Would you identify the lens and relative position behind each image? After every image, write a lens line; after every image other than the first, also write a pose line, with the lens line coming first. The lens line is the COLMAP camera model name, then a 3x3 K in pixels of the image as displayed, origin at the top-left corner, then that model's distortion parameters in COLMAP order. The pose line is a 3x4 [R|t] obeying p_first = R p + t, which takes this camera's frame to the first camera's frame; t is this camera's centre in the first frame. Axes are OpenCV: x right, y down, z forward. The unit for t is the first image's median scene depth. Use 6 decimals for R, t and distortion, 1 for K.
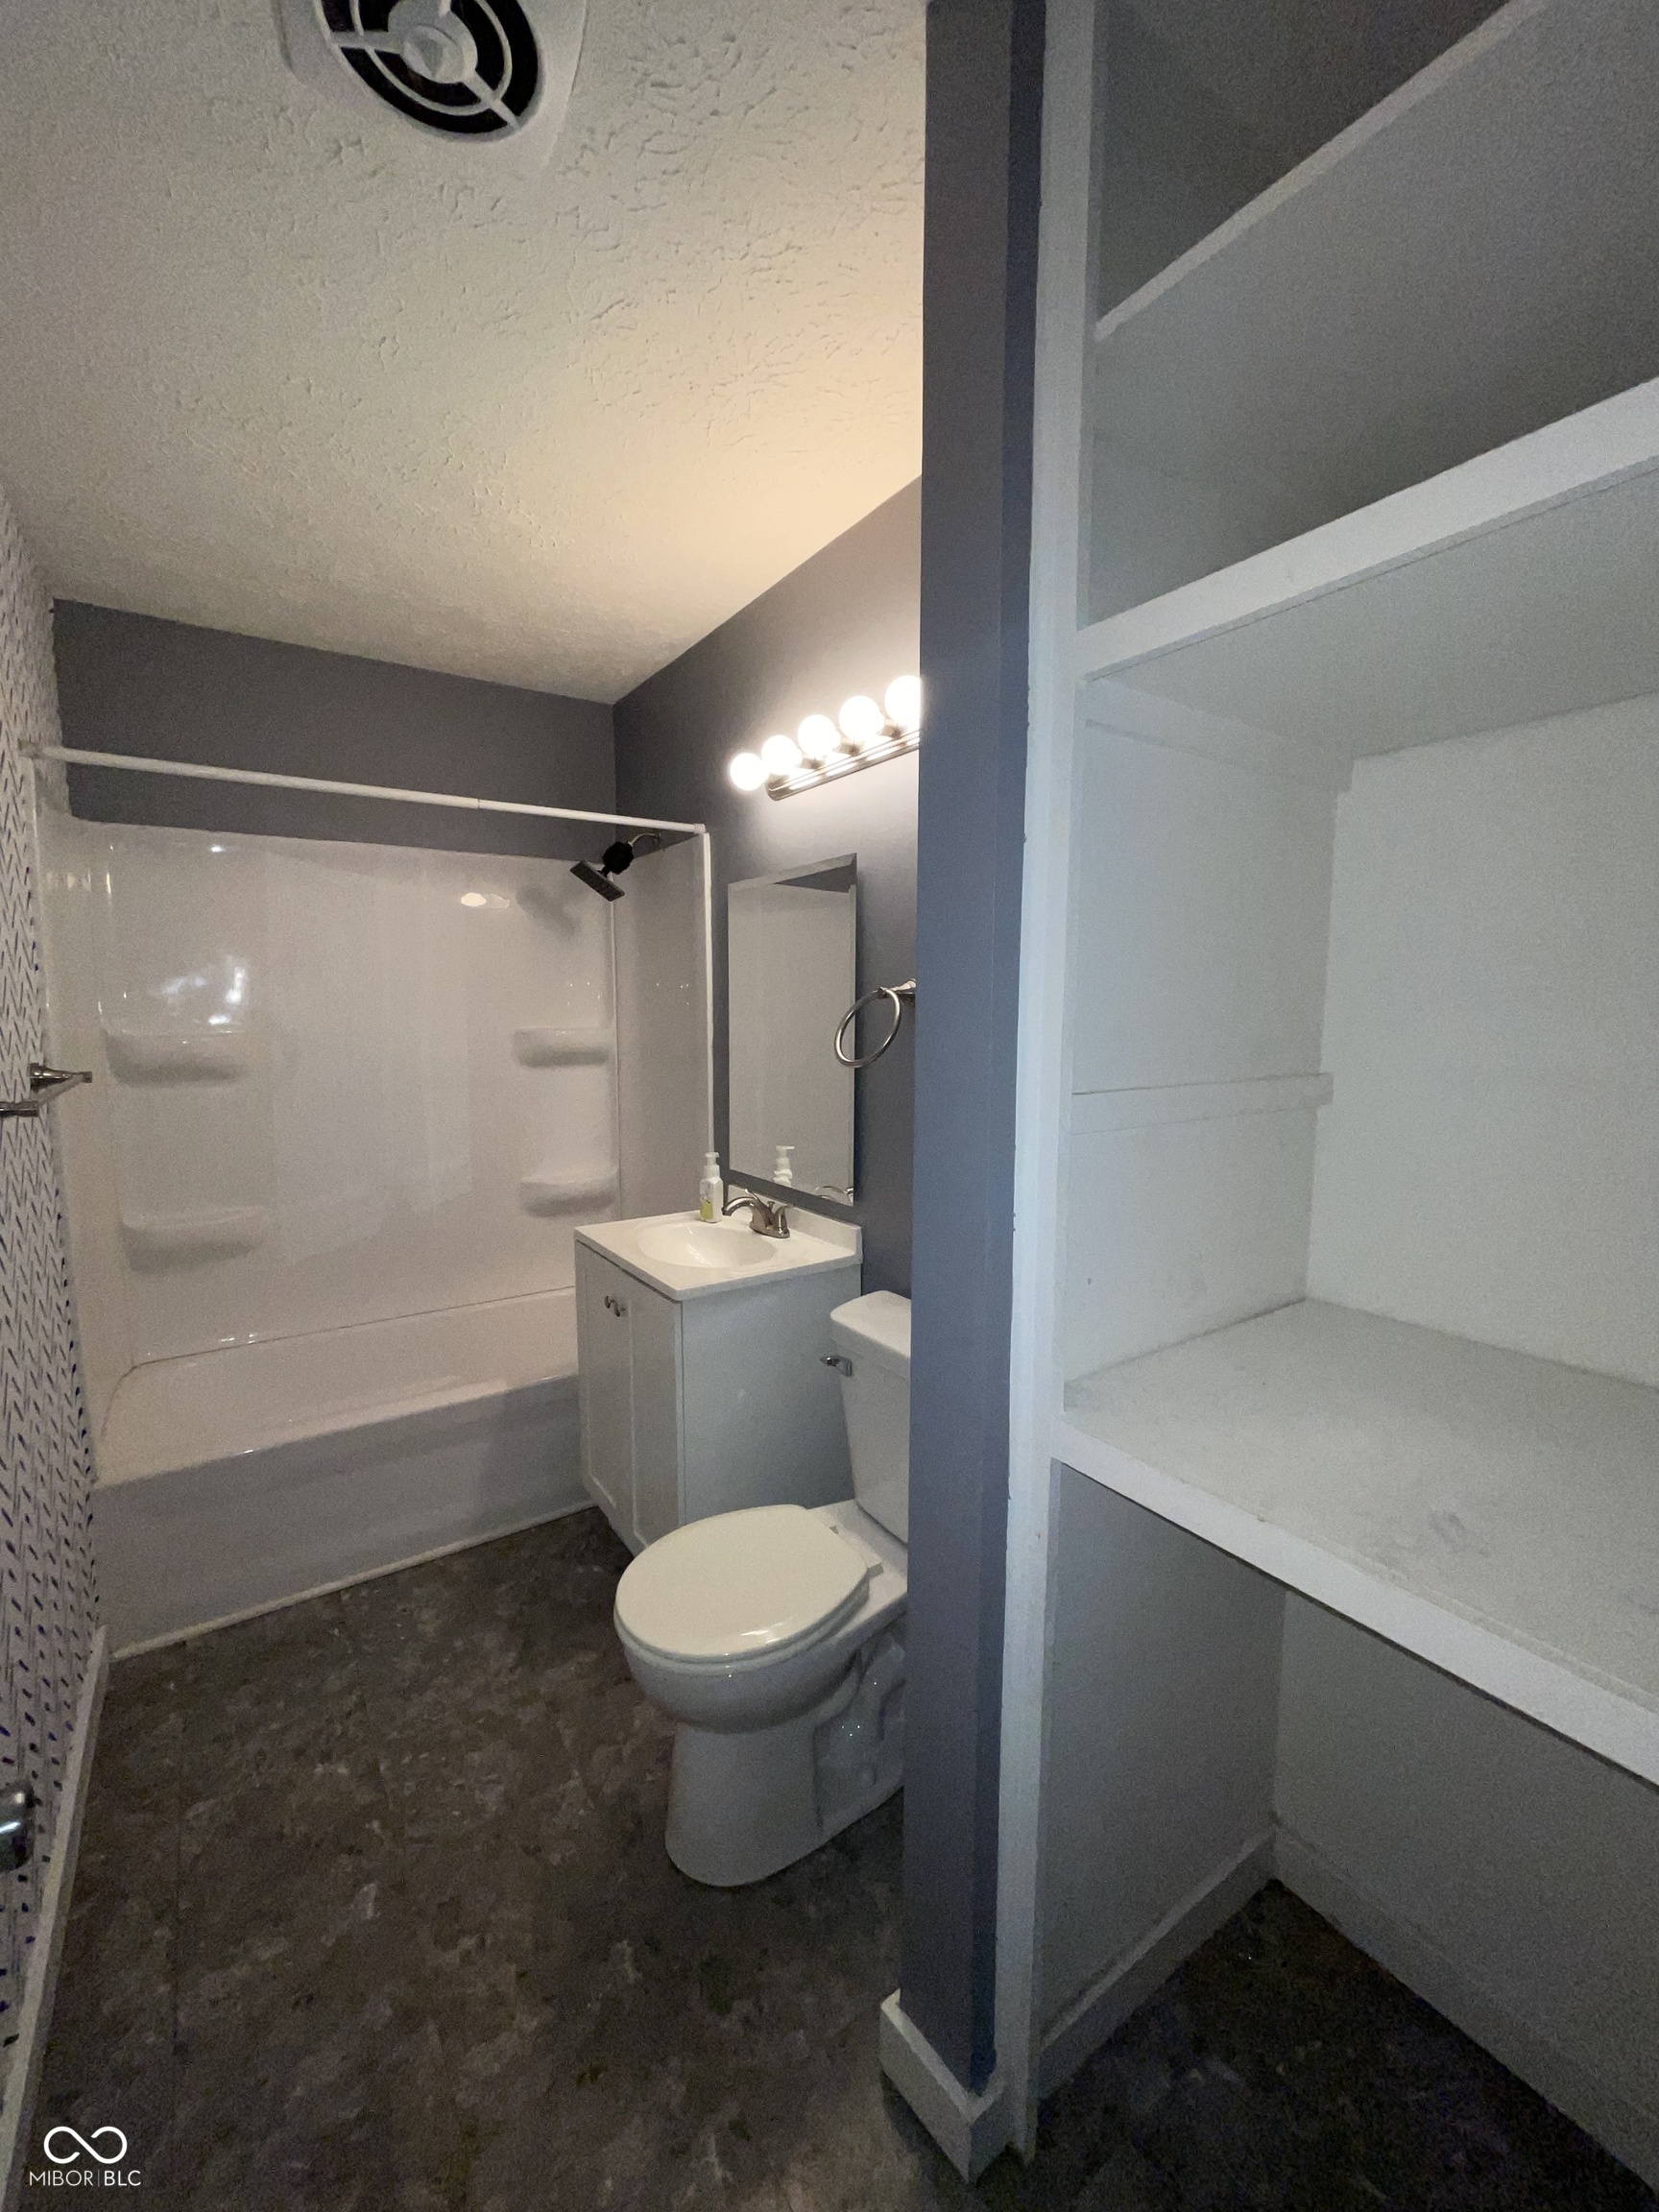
lens RADIAL K [[886.4, 0, 827.9], [0, 886.4, 1104.8], [0, 0, 1]] dist [-0.007437, 0.000305]
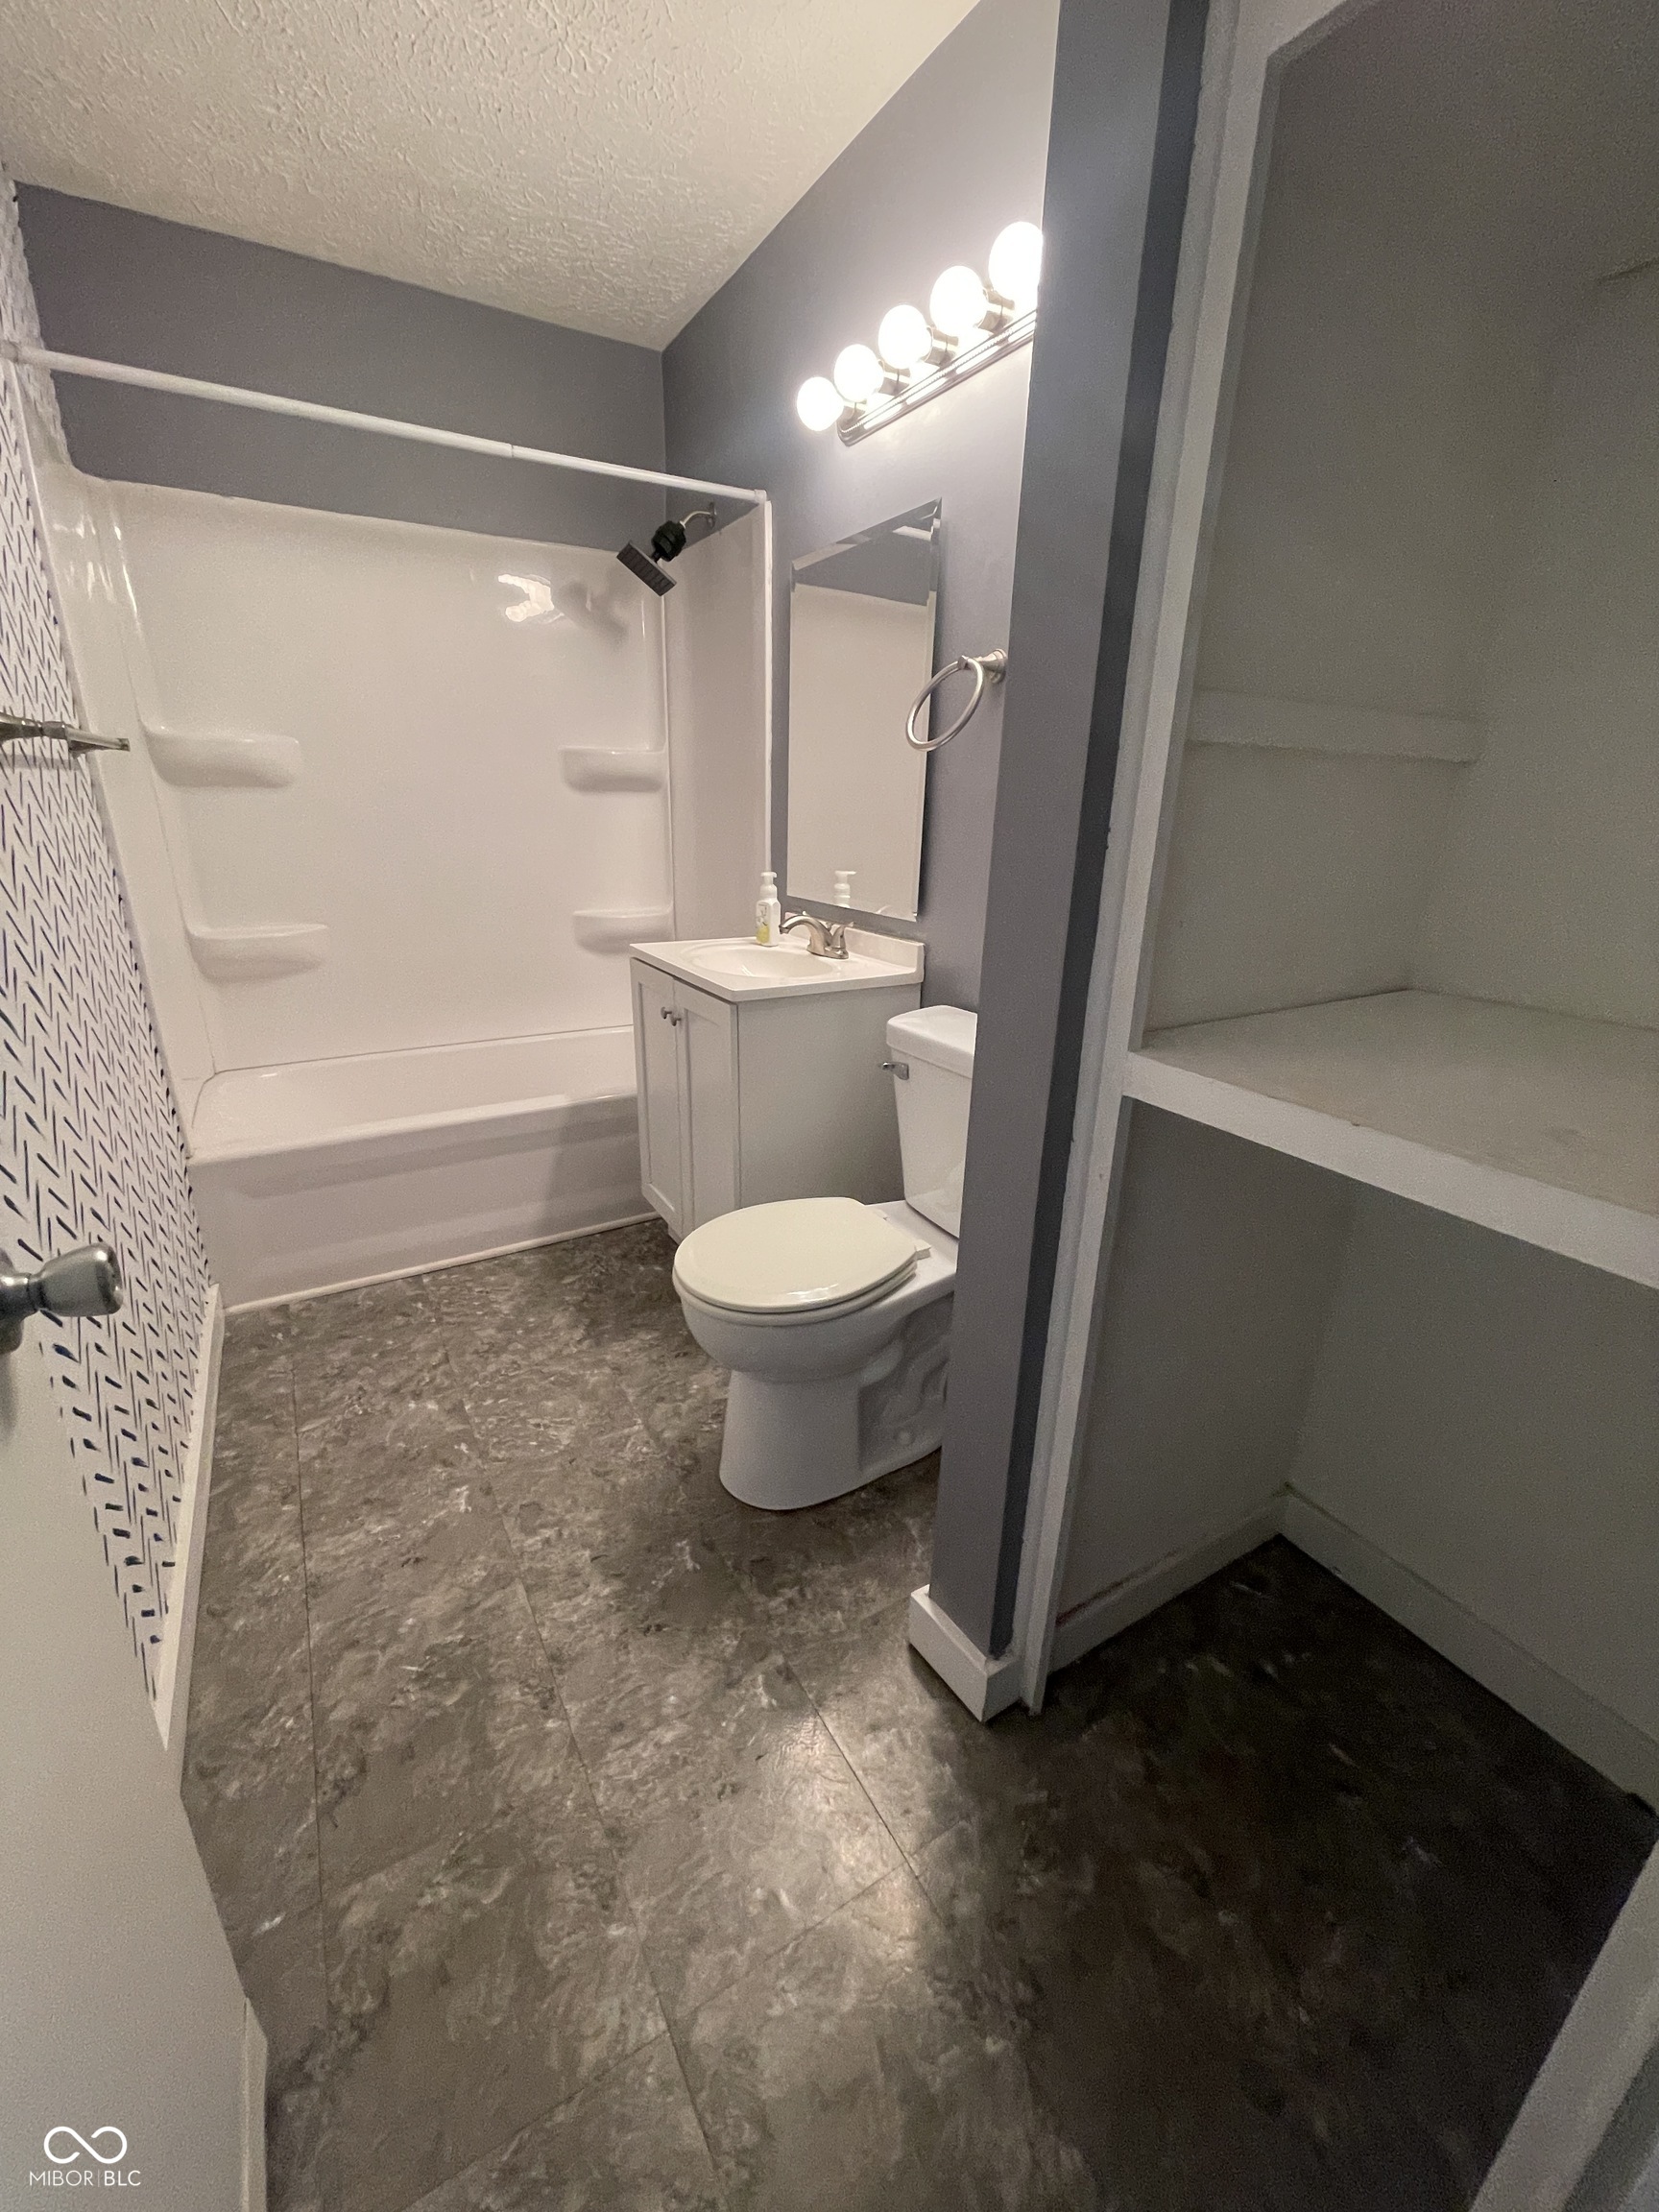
lens RADIAL K [[886.4, 0, 825.8], [0, 886.4, 1109.8], [0, 0, 1]] dist [-0.007437, 0.000305]
pose [[0.997487, 0.042504, -0.056689, -0.006590], [-0.028543, 0.973348, 0.227551, 0.111646], [0.064850, -0.225361, 0.972115, 0.025187]]
